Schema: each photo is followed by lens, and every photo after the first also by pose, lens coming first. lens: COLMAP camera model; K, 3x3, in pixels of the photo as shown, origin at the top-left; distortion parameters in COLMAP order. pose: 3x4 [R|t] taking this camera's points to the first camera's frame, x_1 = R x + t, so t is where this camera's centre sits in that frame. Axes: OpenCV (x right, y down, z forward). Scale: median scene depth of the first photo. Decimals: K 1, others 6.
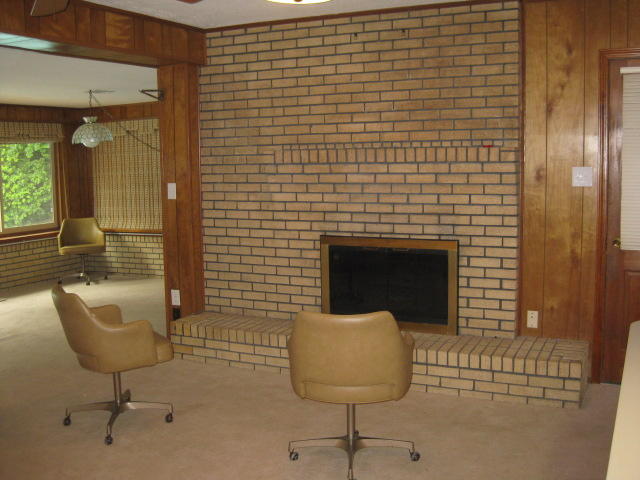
lens RADIAL K [[710.3, 0, 320.0], [0, 710.3, 240.0], [0, 0, 1]] dist [-0.167433, 0.031403]
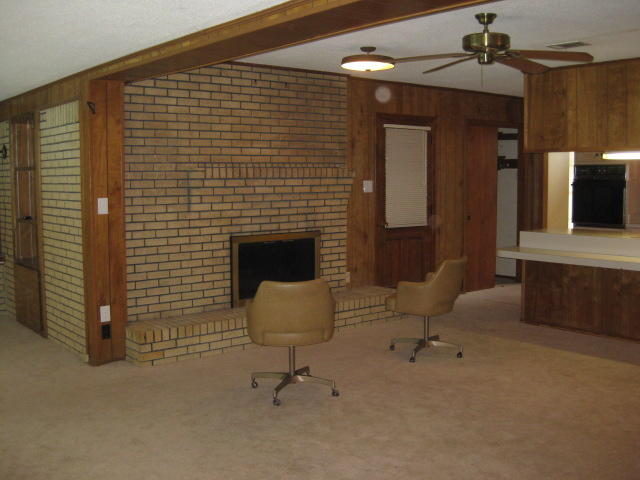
lens RADIAL K [[710.3, 0, 320.0], [0, 710.3, 240.0], [0, 0, 1]] dist [-0.167433, 0.031403]
pose [[0.414557, -0.068851, 0.907415, -1.100510], [0.102535, 0.994318, 0.028601, -0.020948], [-0.904228, 0.081185, 0.419261, 0.353986]]
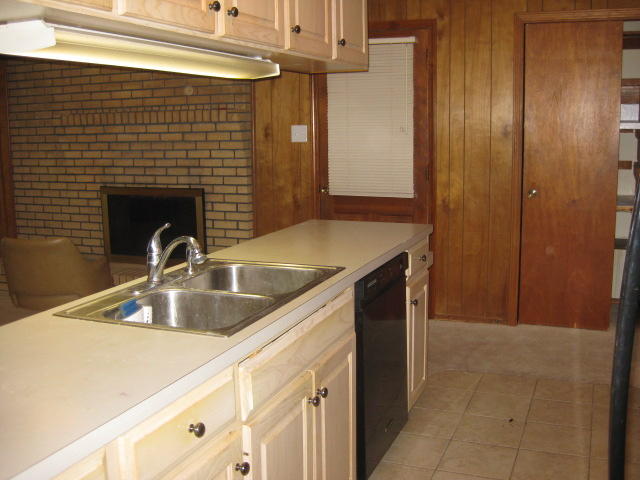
lens RADIAL K [[710.3, 0, 320.0], [0, 710.3, 240.0], [0, 0, 1]] dist [-0.167433, 0.031403]
pose [[0.997410, -0.010956, 0.071089, 0.290567], [0.006825, 0.998288, 0.058096, 0.017816], [-0.071603, -0.057460, 0.995777, -0.190354]]
